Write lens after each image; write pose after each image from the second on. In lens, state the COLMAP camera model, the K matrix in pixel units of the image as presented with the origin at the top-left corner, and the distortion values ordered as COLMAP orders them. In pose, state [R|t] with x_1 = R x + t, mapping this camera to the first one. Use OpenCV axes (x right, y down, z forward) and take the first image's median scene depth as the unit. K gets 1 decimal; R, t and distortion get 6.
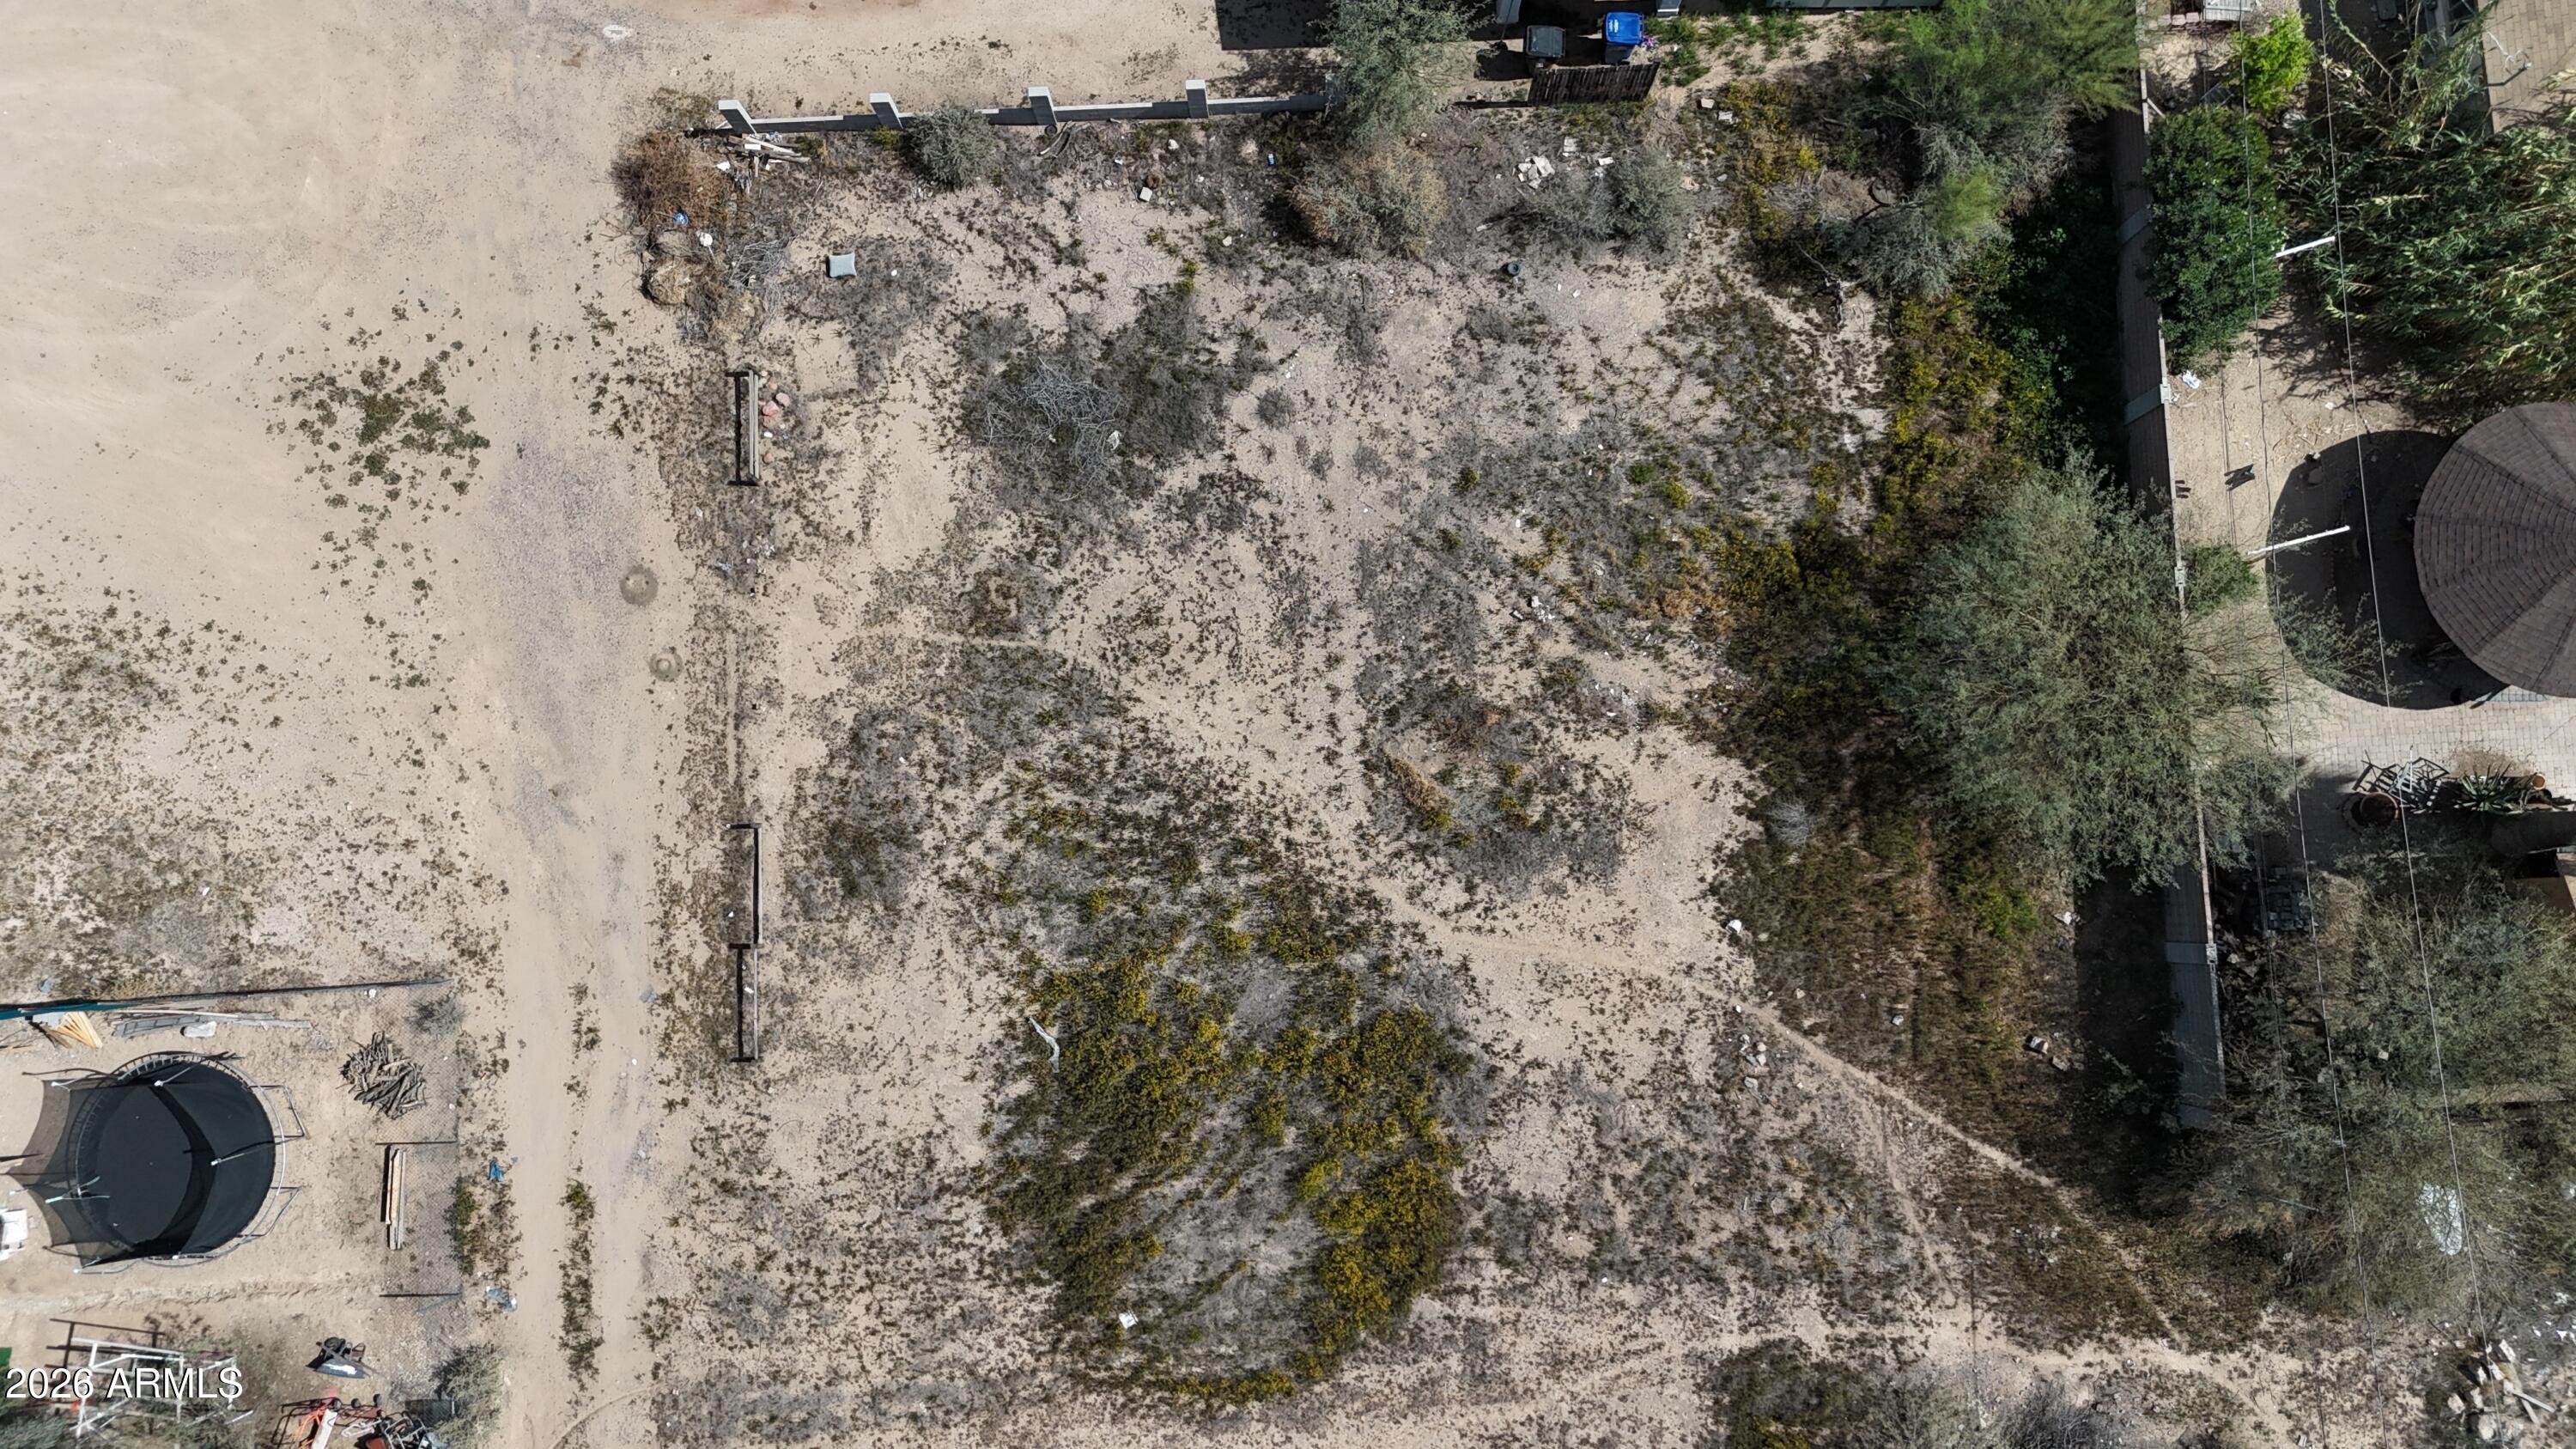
lens RADIAL K [[1887.9, 0, 1291.6], [0, 1887.9, 737.0], [0, 0, 1]] dist [0.090024, -0.102059]
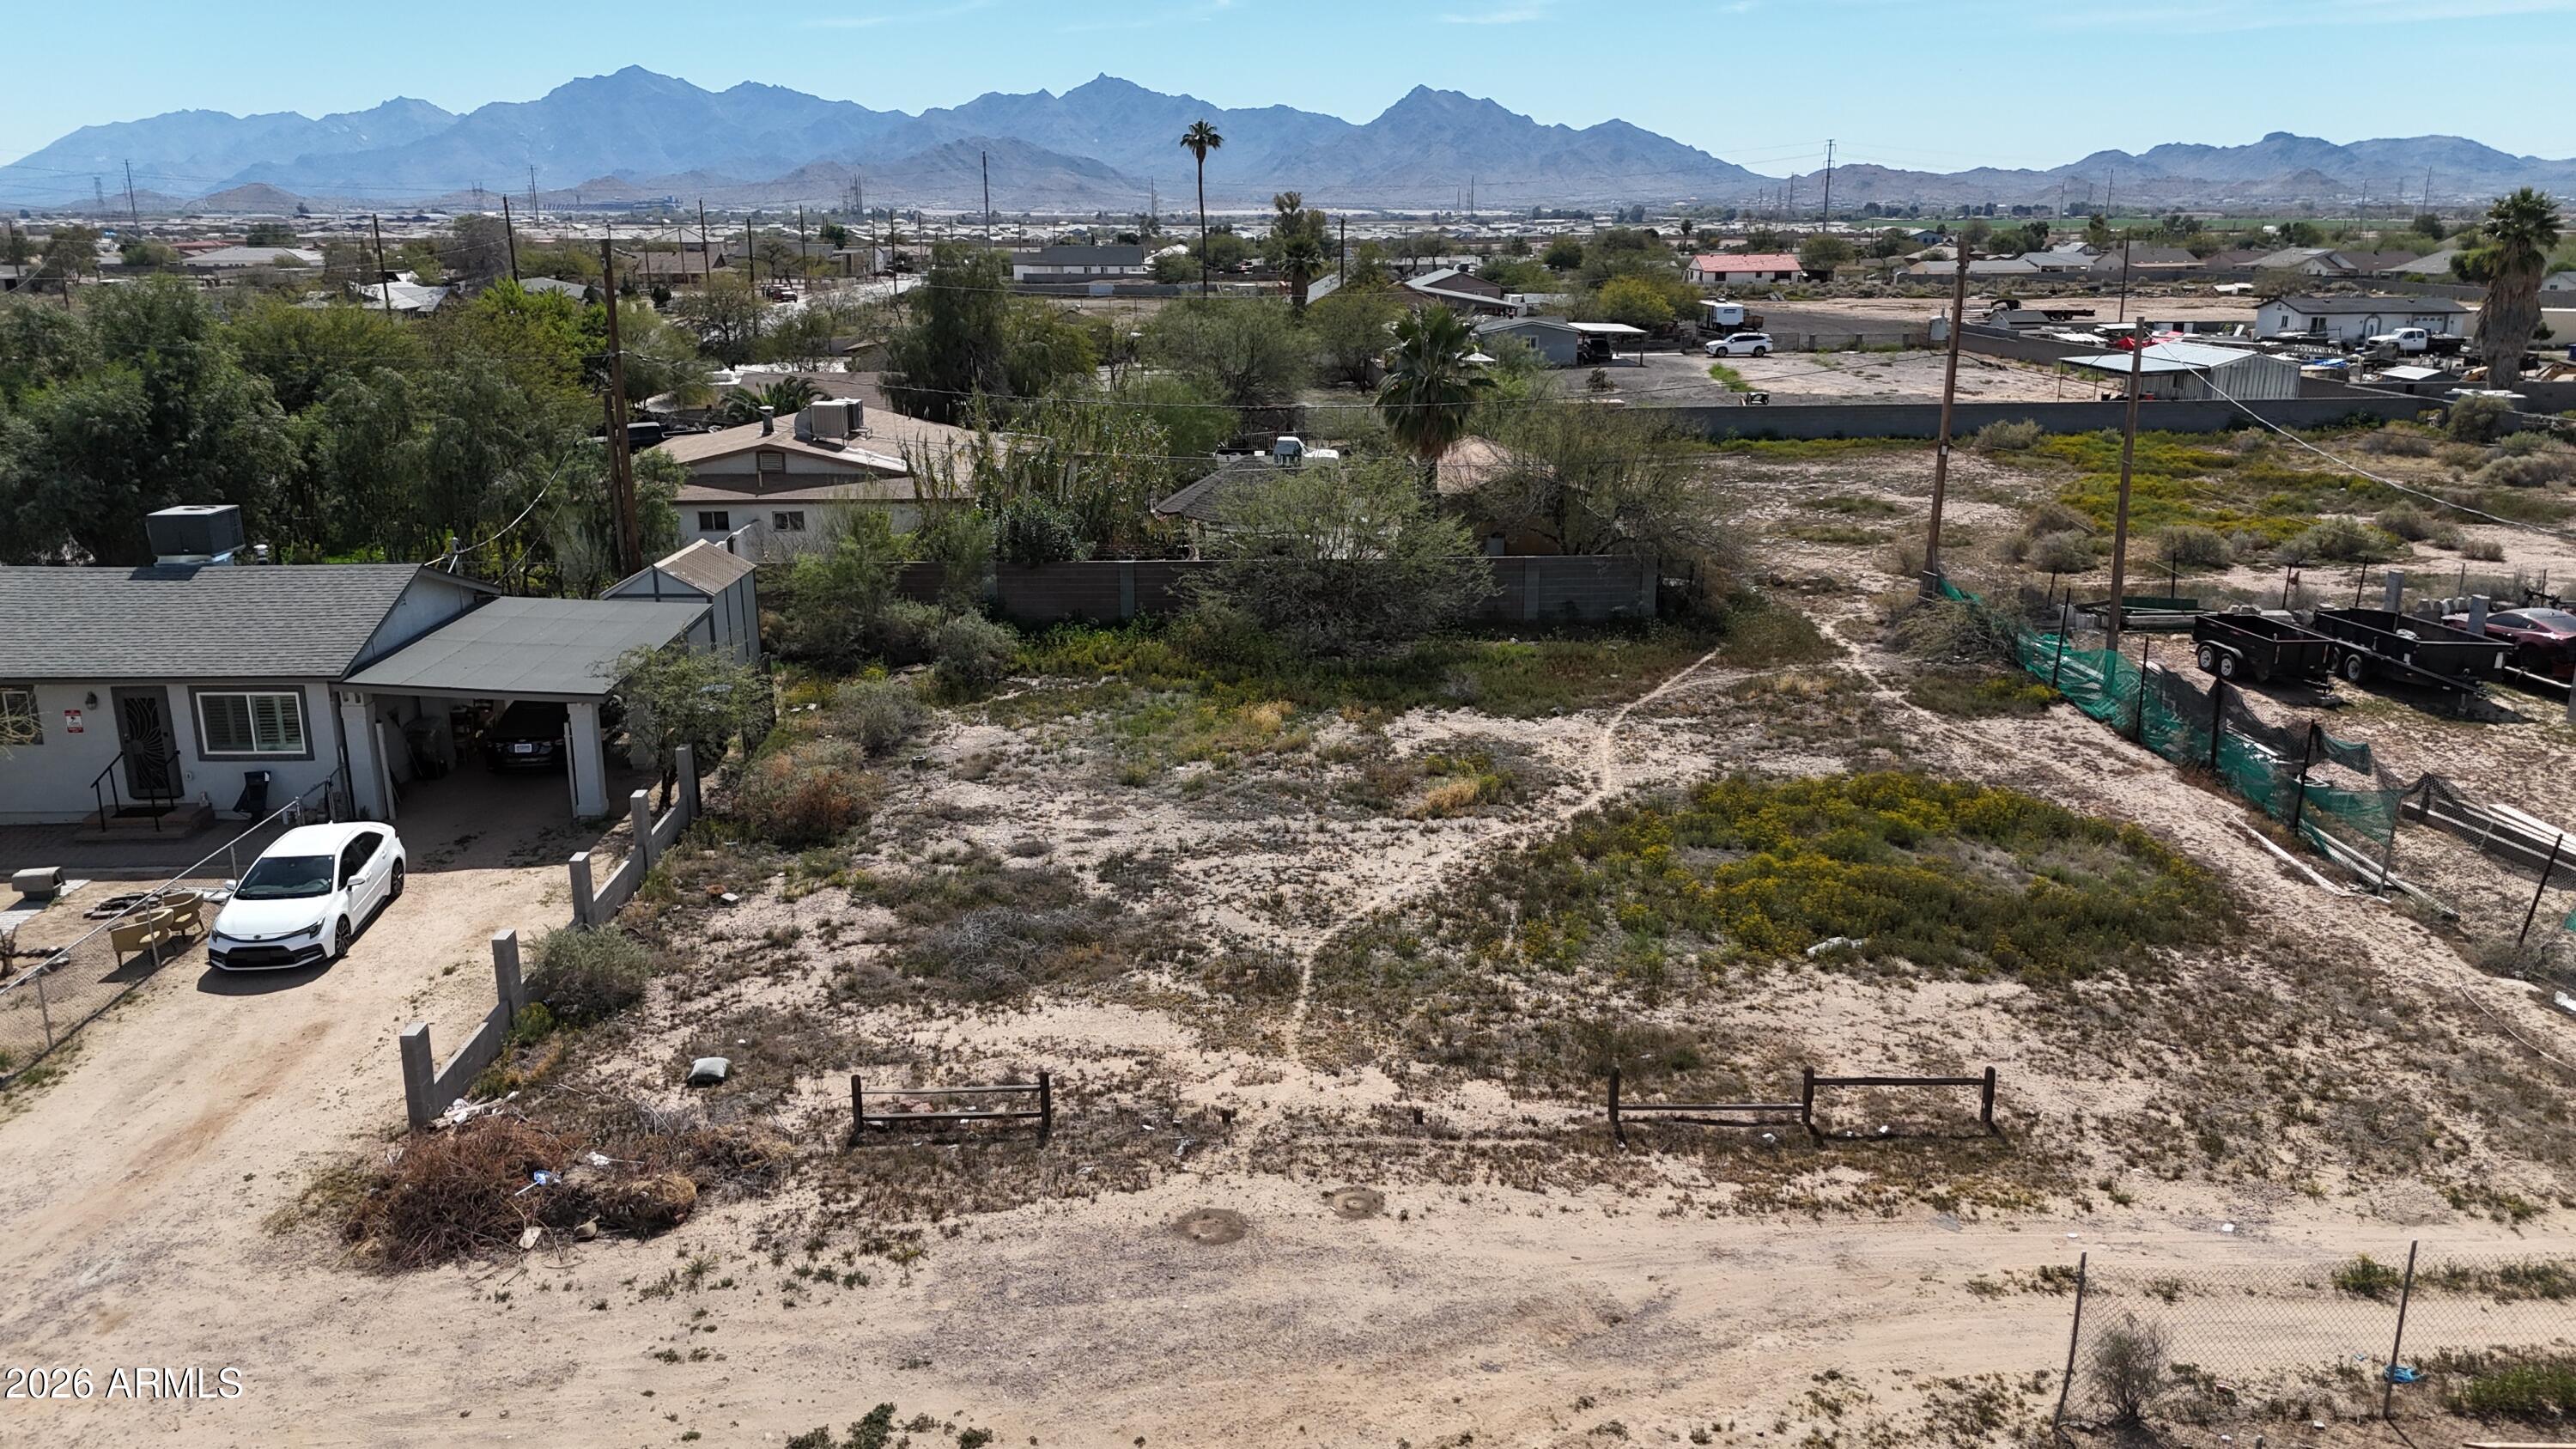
lens RADIAL K [[1887.9, 0, 1291.6], [0, 1887.9, 737.0], [0, 0, 1]] dist [0.090024, -0.102059]
pose [[-0.003830, -0.258743, 0.965939, -0.836420], [0.995650, 0.088940, 0.027772, -0.084340], [-0.093097, 0.961843, 0.257277, 0.729327]]
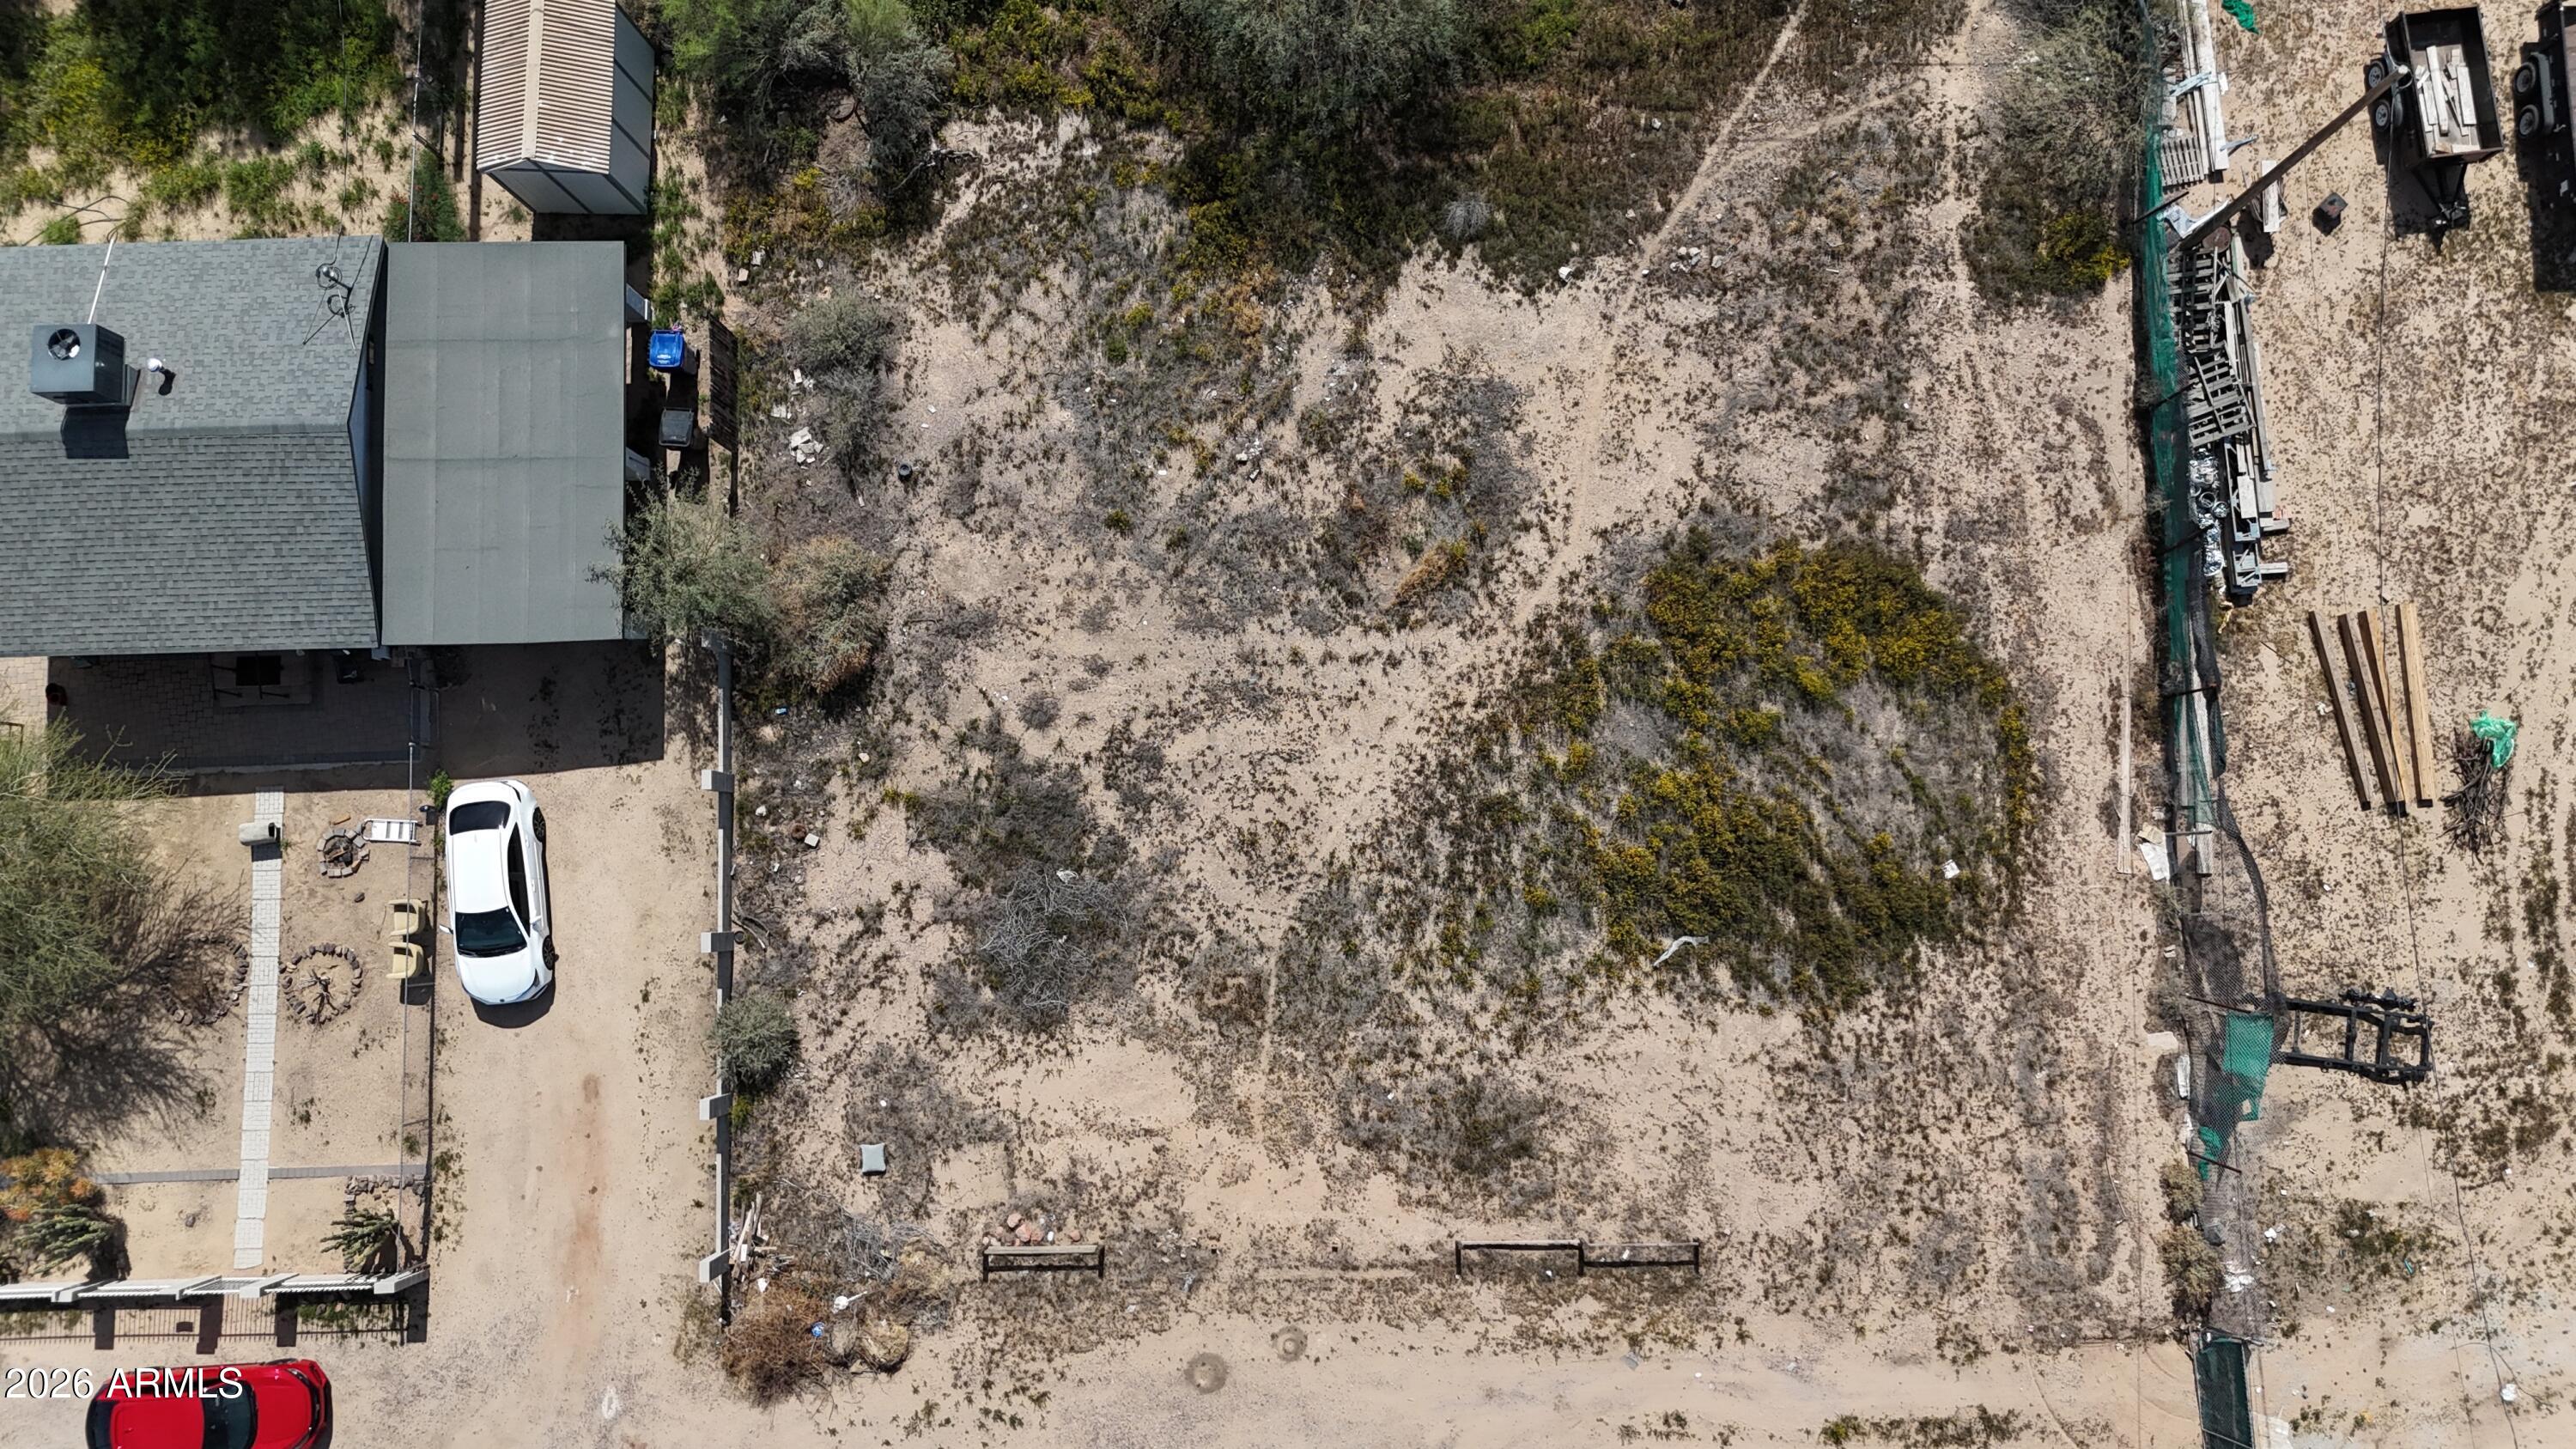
lens RADIAL K [[1887.9, 0, 1291.6], [0, 1887.9, 737.0], [0, 0, 1]] dist [0.090024, -0.102059]
pose [[0.017078, -0.994811, 0.100293, -0.120061], [0.997310, 0.024101, 0.069227, -0.111354], [-0.071285, 0.098841, 0.992547, 0.013584]]
